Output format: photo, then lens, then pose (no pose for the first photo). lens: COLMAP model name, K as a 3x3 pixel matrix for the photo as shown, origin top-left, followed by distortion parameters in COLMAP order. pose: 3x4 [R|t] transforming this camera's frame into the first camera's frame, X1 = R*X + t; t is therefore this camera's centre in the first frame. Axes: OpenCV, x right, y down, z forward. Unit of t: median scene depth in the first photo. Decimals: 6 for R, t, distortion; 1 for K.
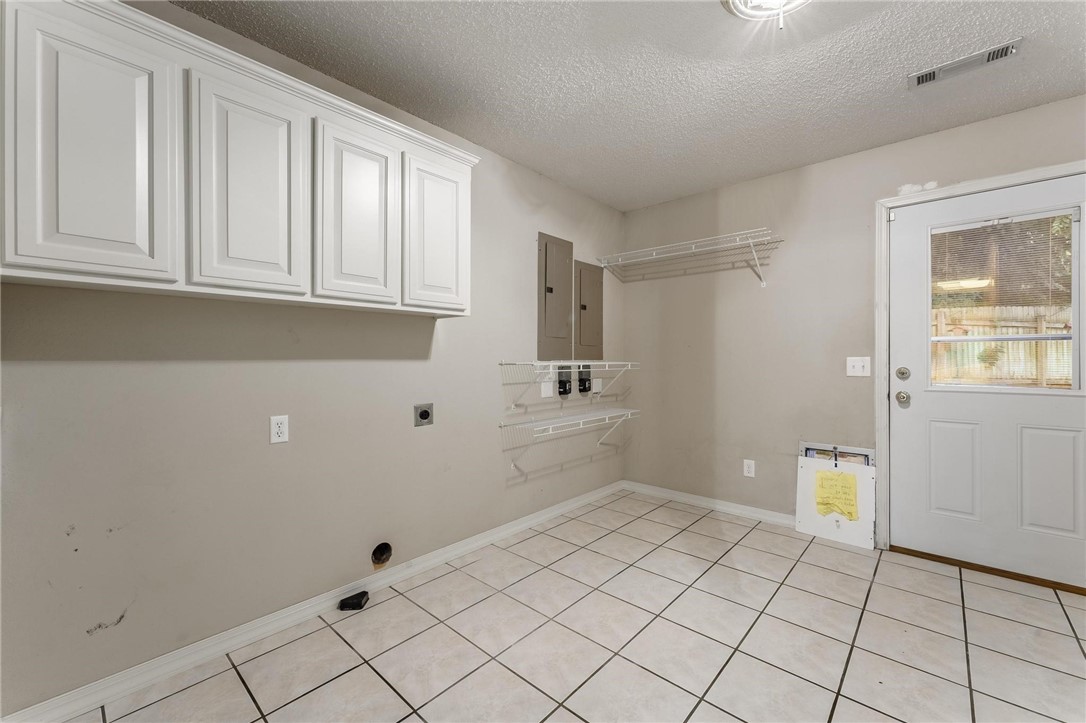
lens RADIAL K [[438.6, 0, 542.4], [0, 438.6, 361.0], [0, 0, 1]] dist [0.003900, 0.000508]
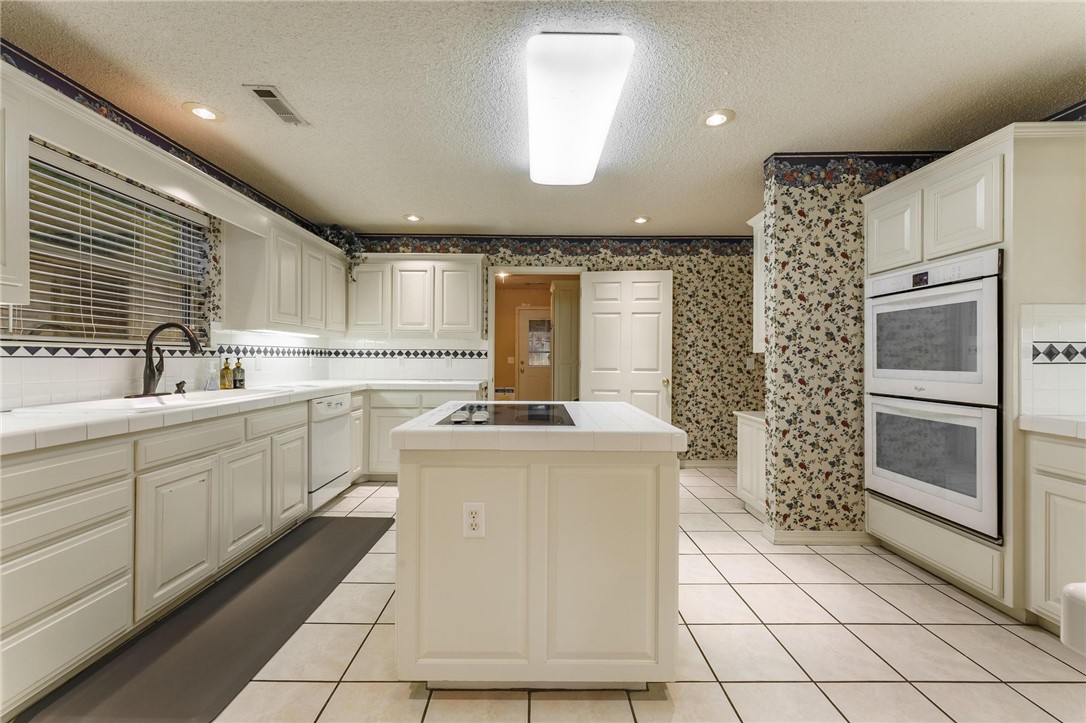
lens RADIAL K [[438.6, 0, 542.1], [0, 438.6, 358.9], [0, 0, 1]] dist [0.003900, 0.000508]
pose [[0.732914, 0.001770, 0.680319, -1.175295], [-0.001972, 0.999998, -0.000476, 0.003393], [-0.680318, -0.000993, 0.732916, -1.353916]]
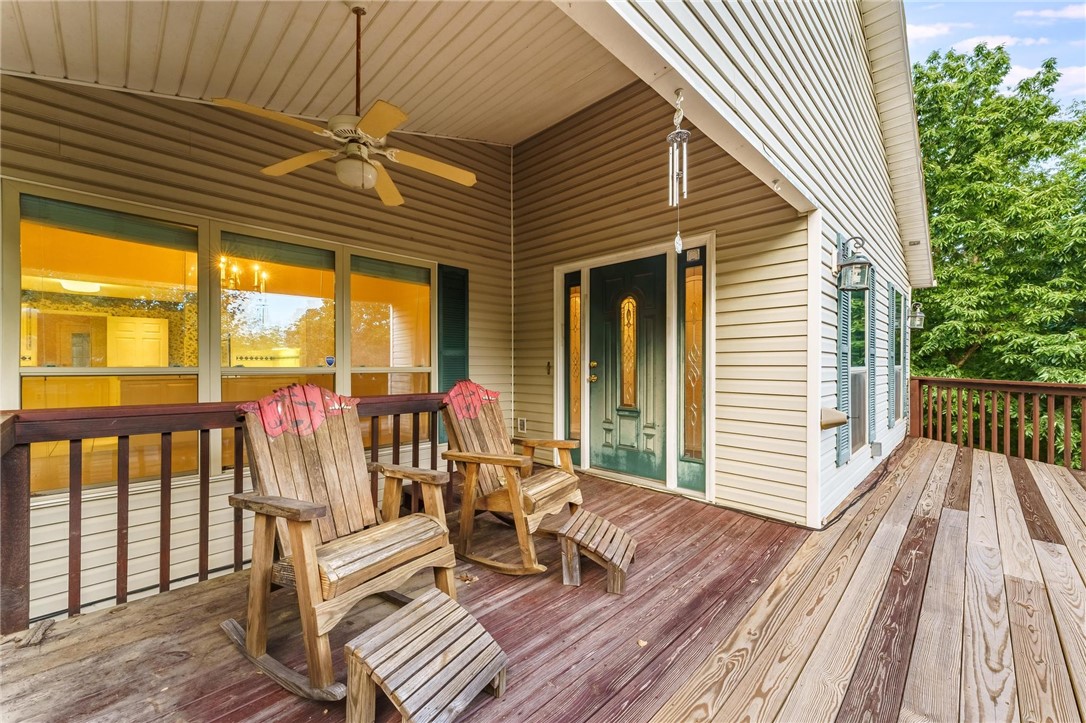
lens RADIAL K [[438.6, 0, 542.2], [0, 438.6, 363.4], [0, 0, 1]] dist [0.003900, 0.000508]
pose [[0.046220, -0.000884, 0.998931, -3.929421], [0.003871, 0.999992, 0.000706, 0.030188], [-0.998924, 0.003834, 0.046223, -4.684649]]
